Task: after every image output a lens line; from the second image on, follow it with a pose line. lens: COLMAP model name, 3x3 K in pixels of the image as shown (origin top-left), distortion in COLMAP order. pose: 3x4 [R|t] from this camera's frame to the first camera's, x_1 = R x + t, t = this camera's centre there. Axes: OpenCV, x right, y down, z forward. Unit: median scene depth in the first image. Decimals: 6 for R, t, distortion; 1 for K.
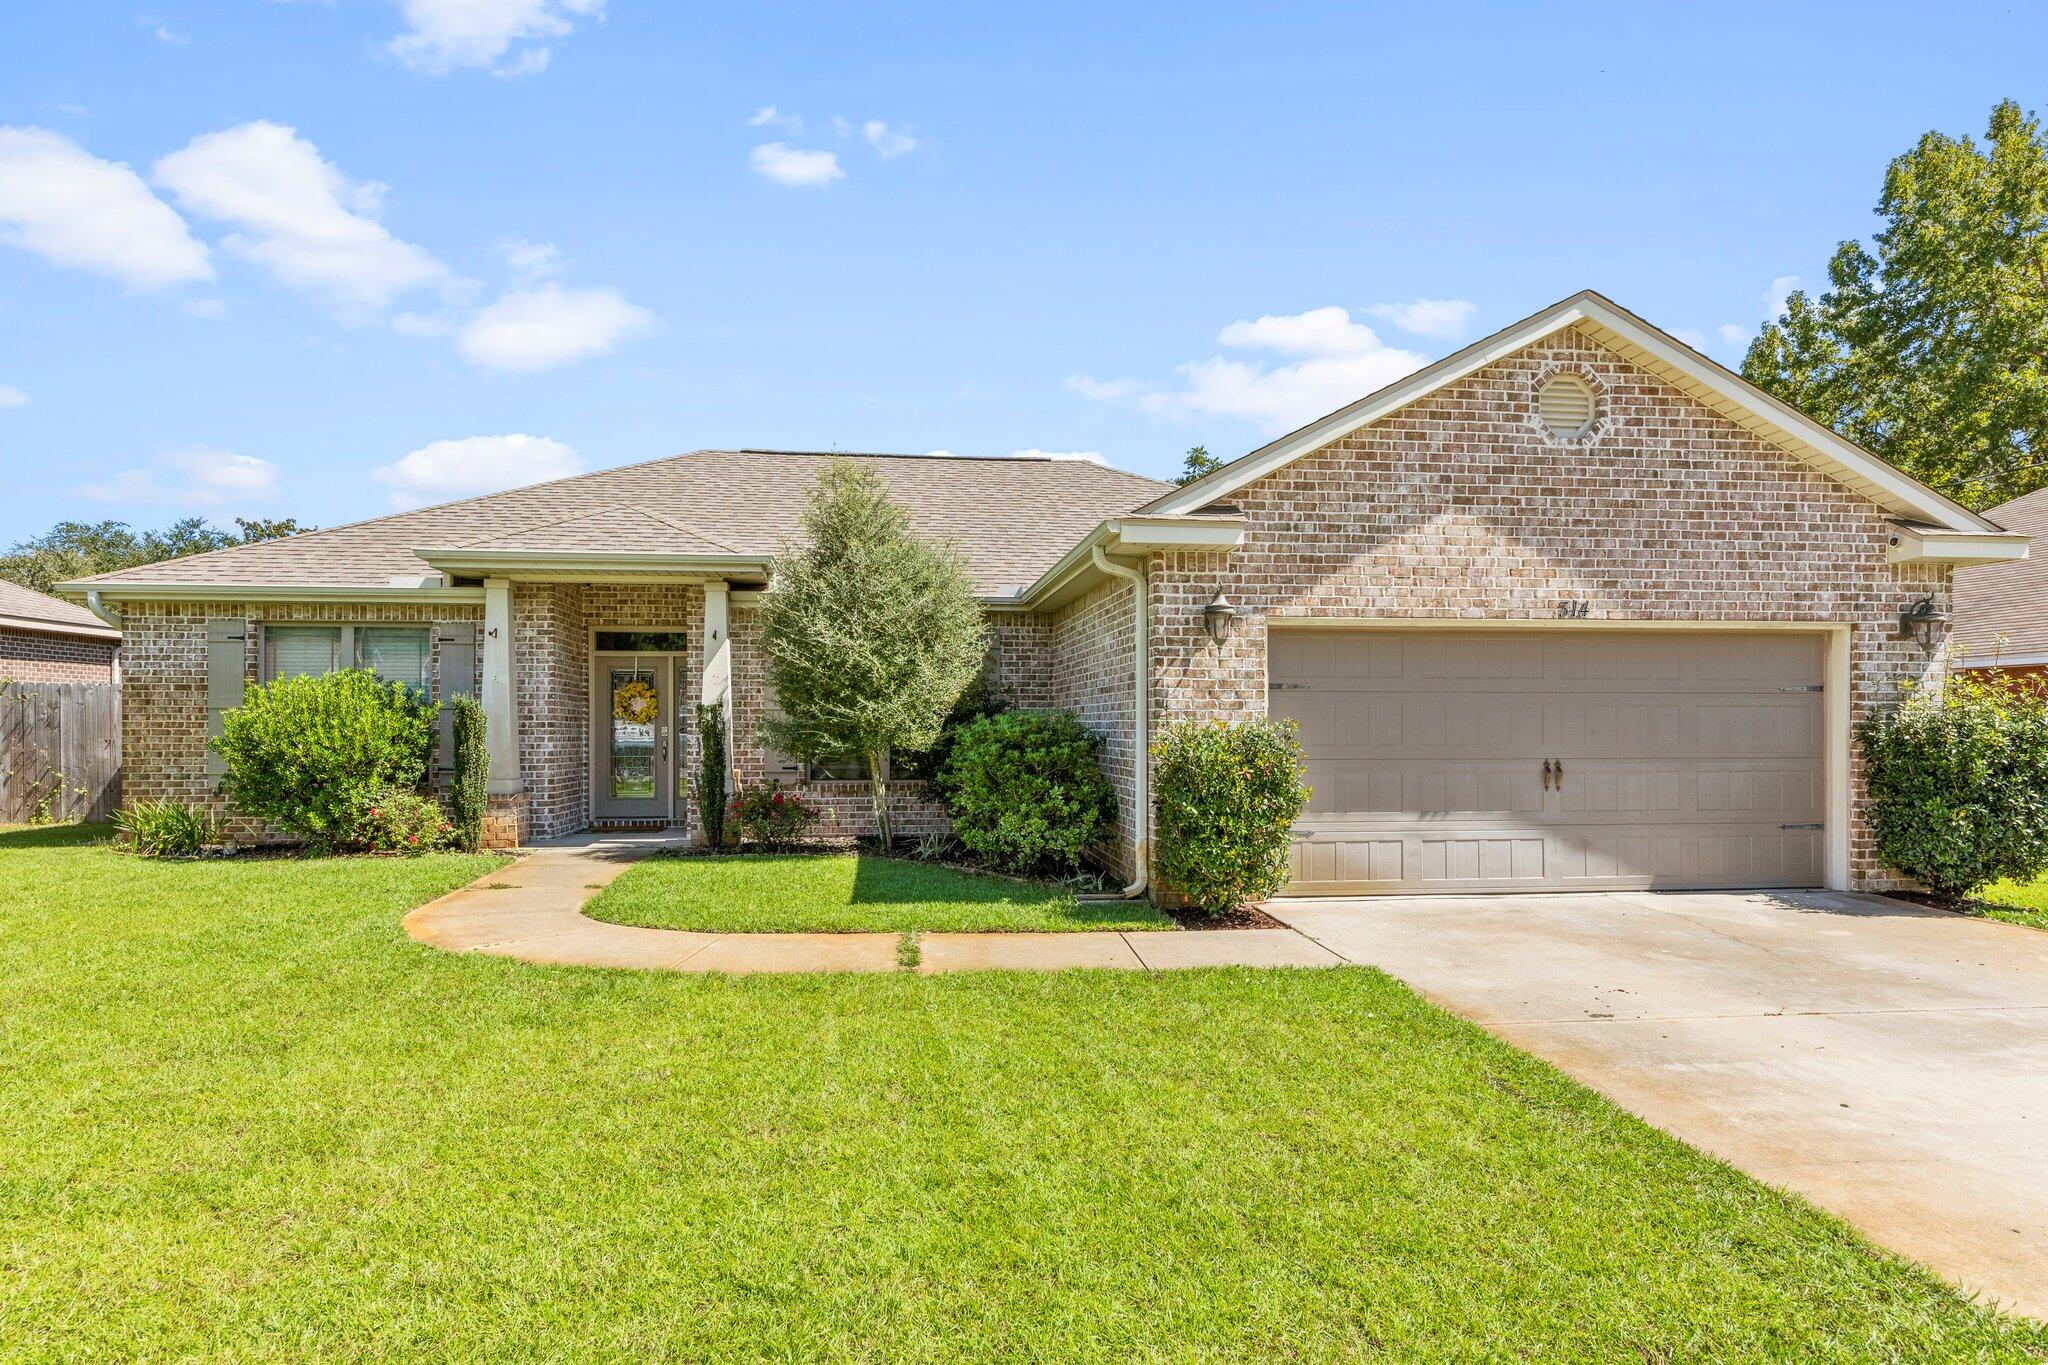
lens RADIAL K [[1204.7, 0, 1030.1], [0, 1204.7, 720.2], [0, 0, 1]] dist [0.005737, 0.001990]
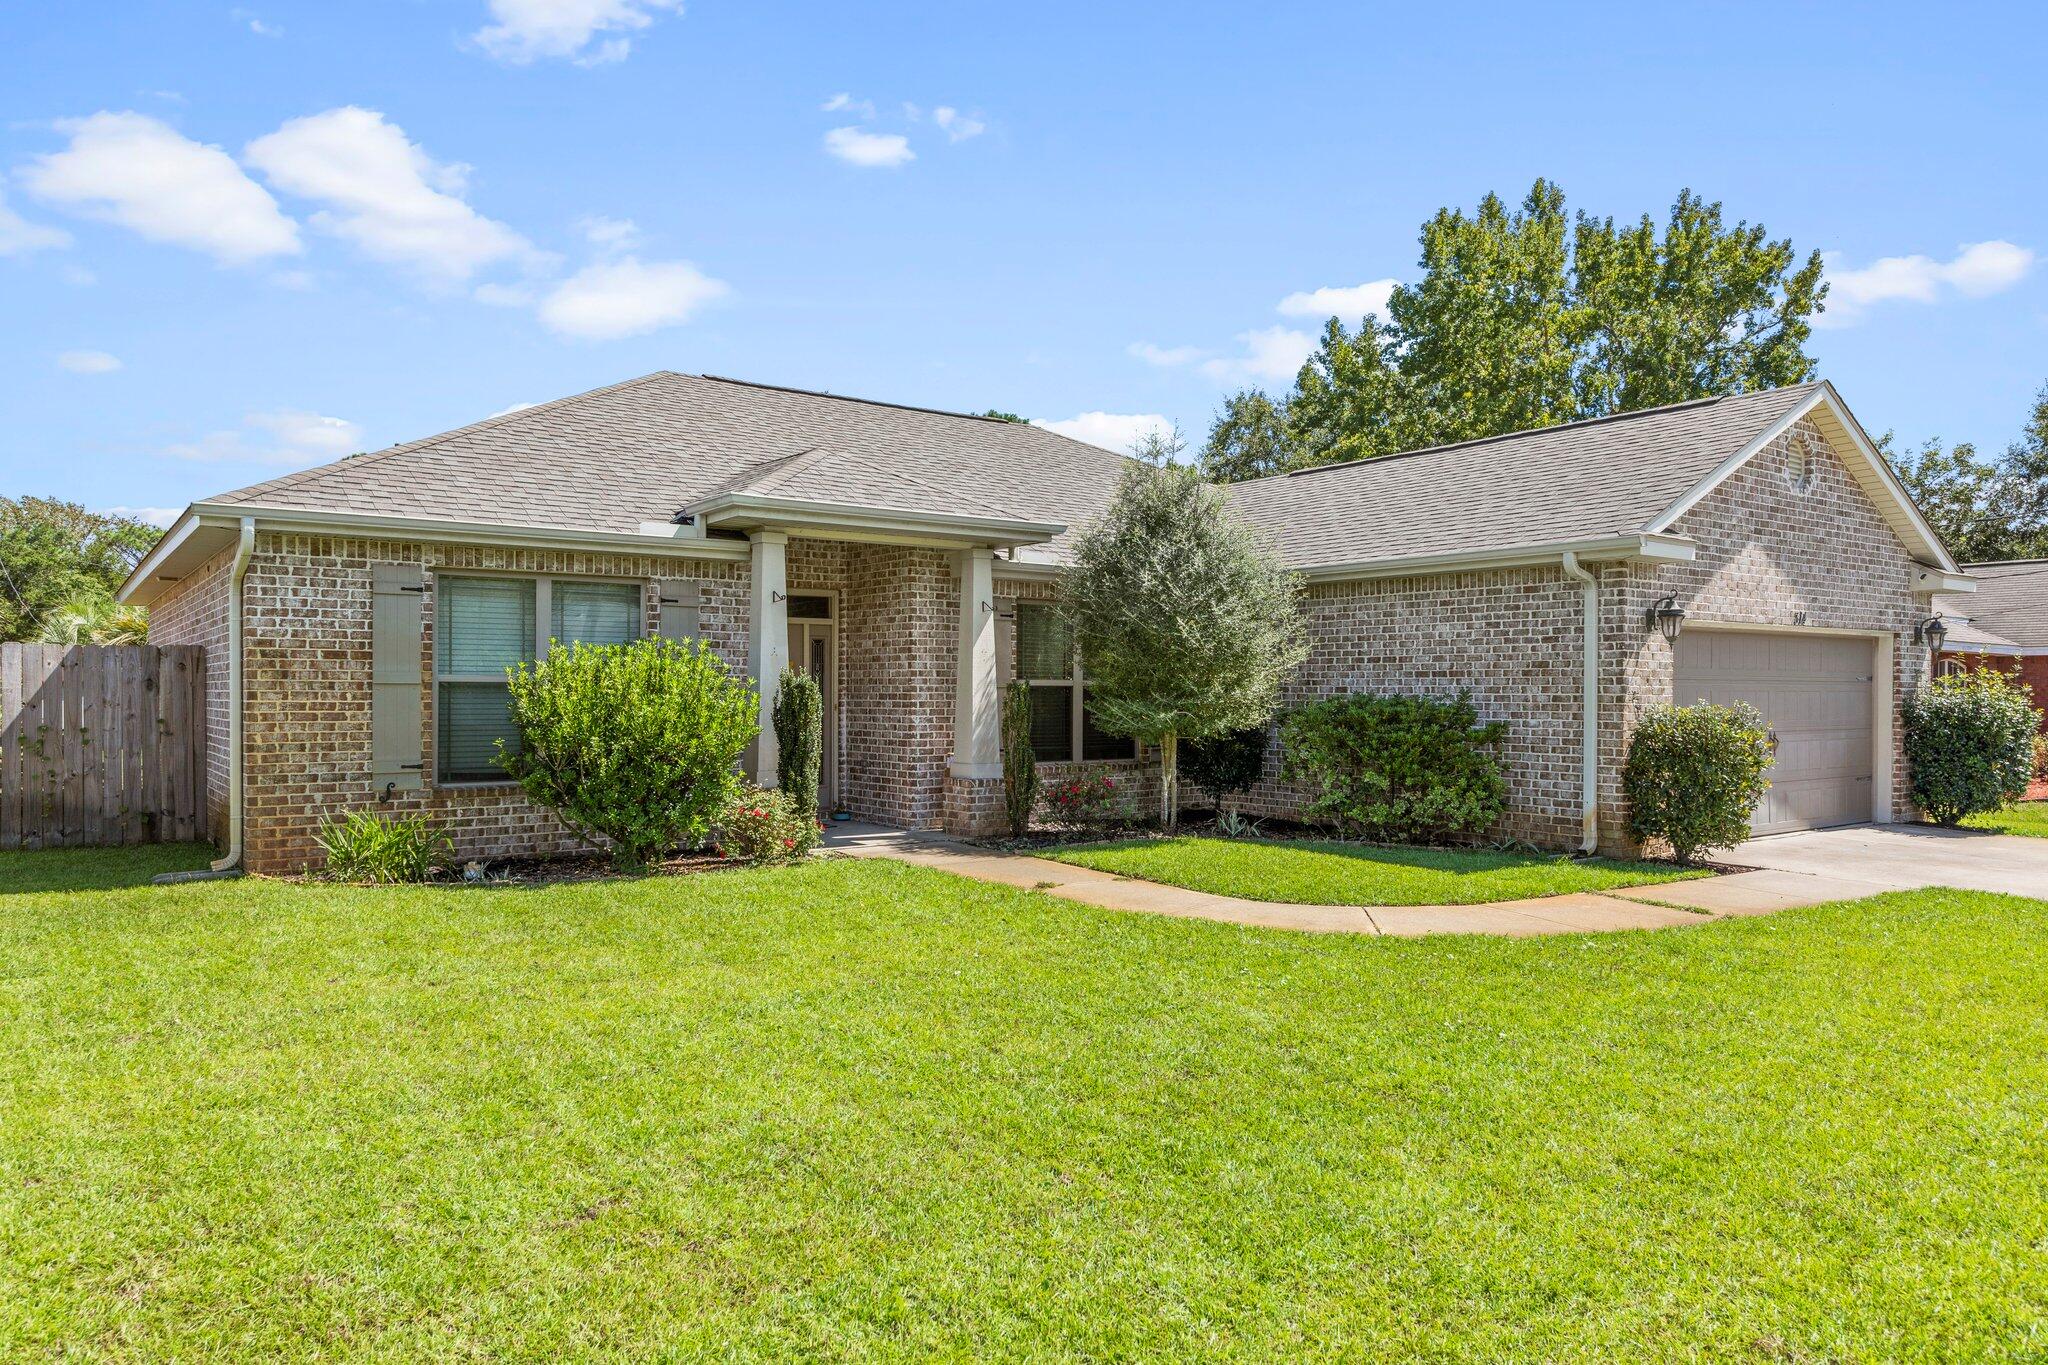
lens RADIAL K [[1349.9, 0, 1026.4], [0, 1349.9, 692.5], [0, 0, 1]] dist [0.012646, 0.004182]
pose [[0.872925, 0.001695, 0.487852, -0.986126], [-0.004522, 0.999979, 0.004617, -0.013551], [-0.487834, -0.006236, 0.872914, 0.115256]]
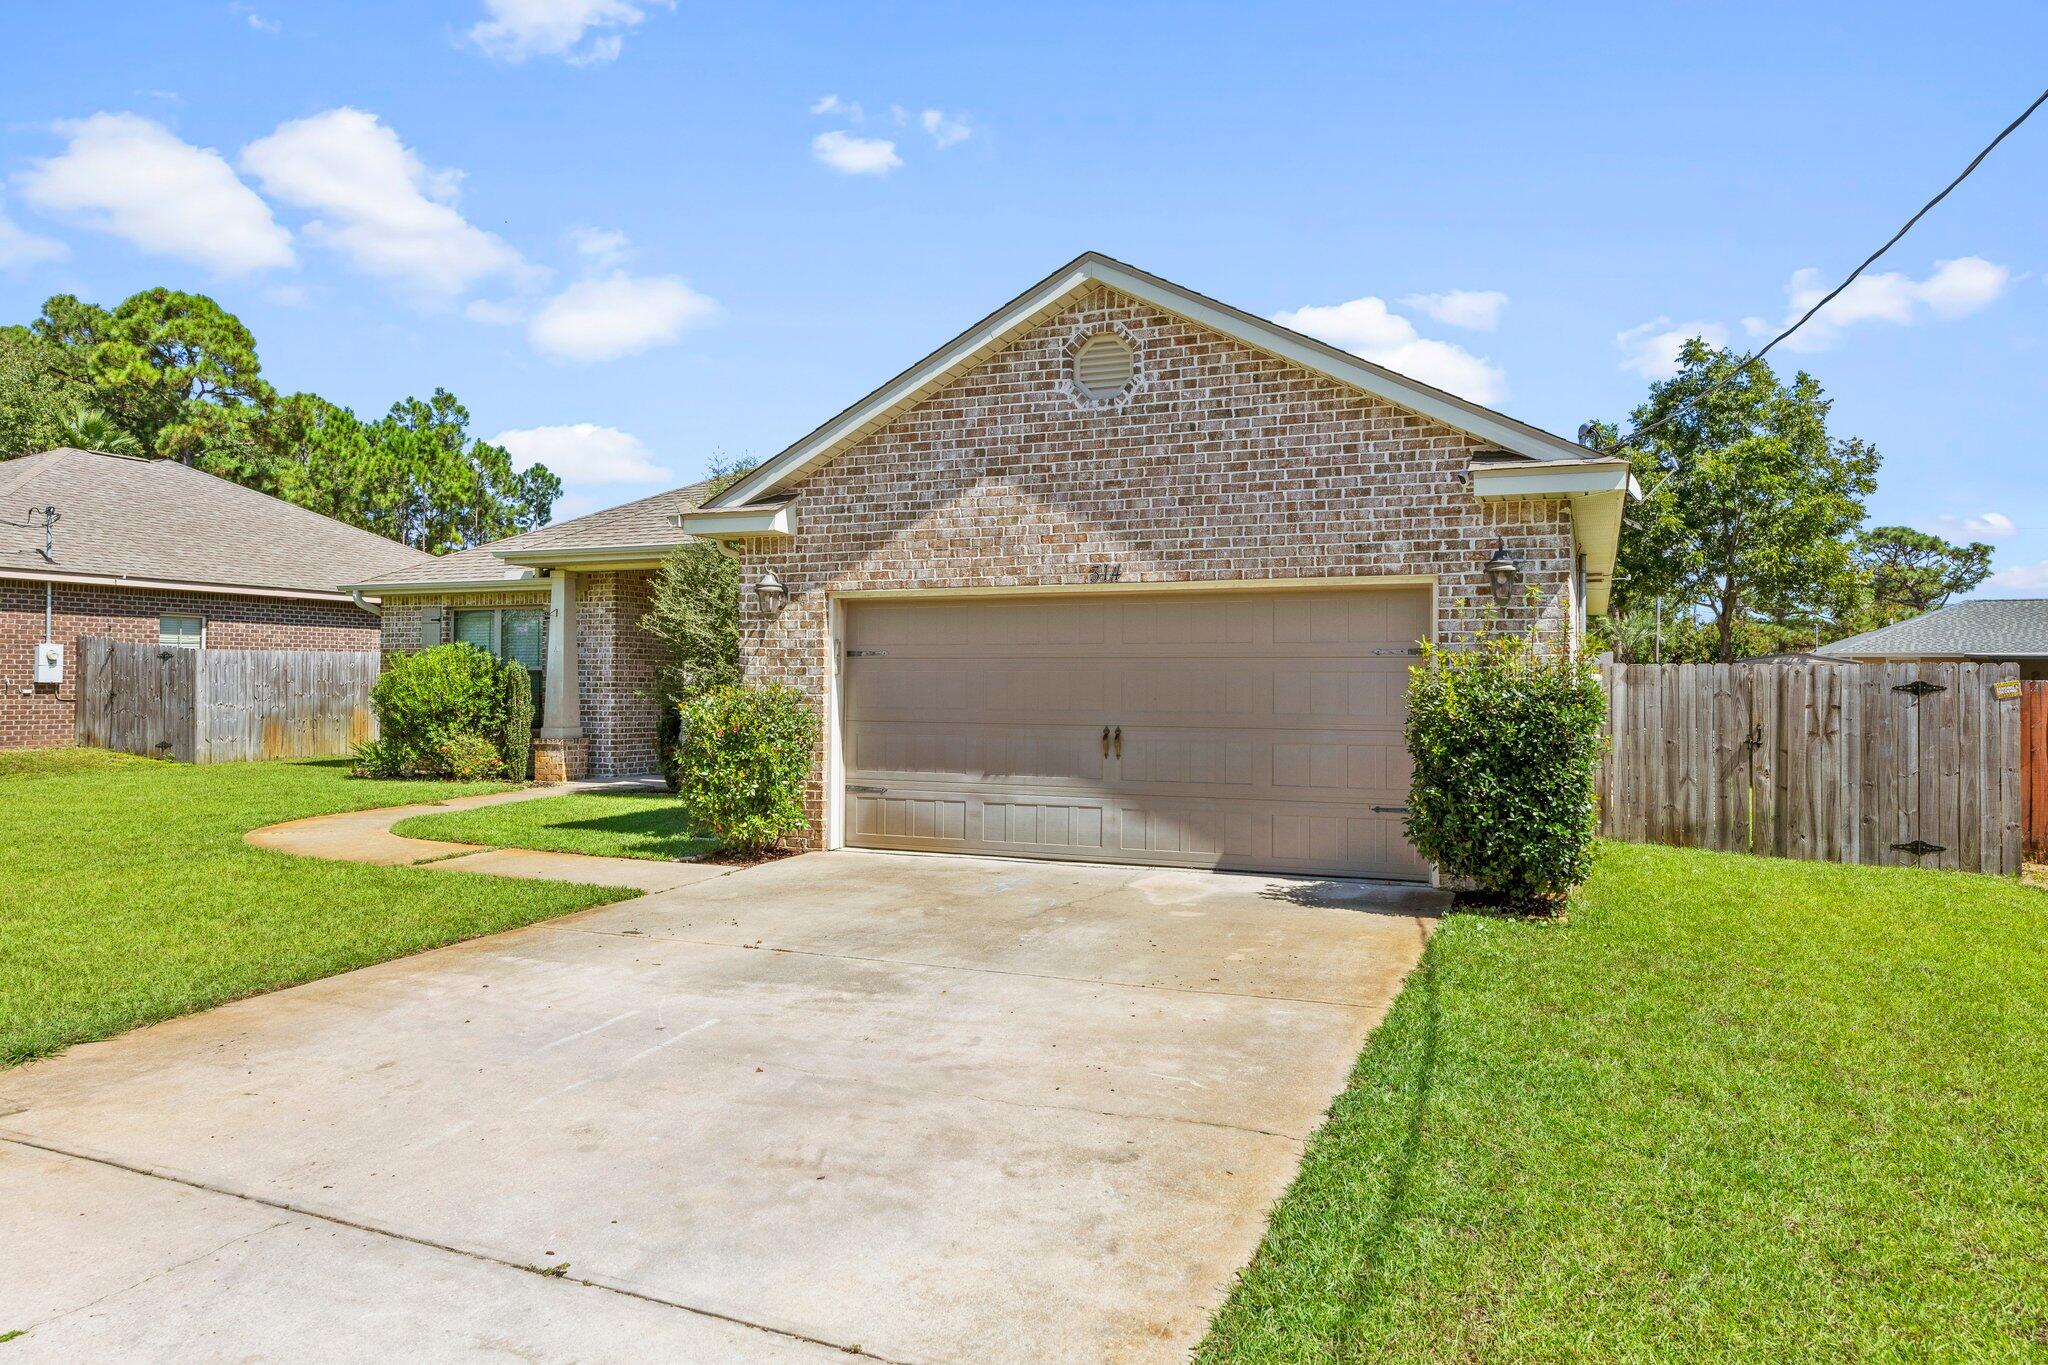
lens RADIAL K [[1349.9, 0, 1016.1], [0, 1349.9, 665.6], [0, 0, 1]] dist [0.012646, 0.004182]
pose [[0.862068, -0.001909, -0.506790, 0.921744], [-0.002983, 0.999956, -0.008841, -0.006691], [0.506784, 0.009133, 0.862024, 0.017026]]
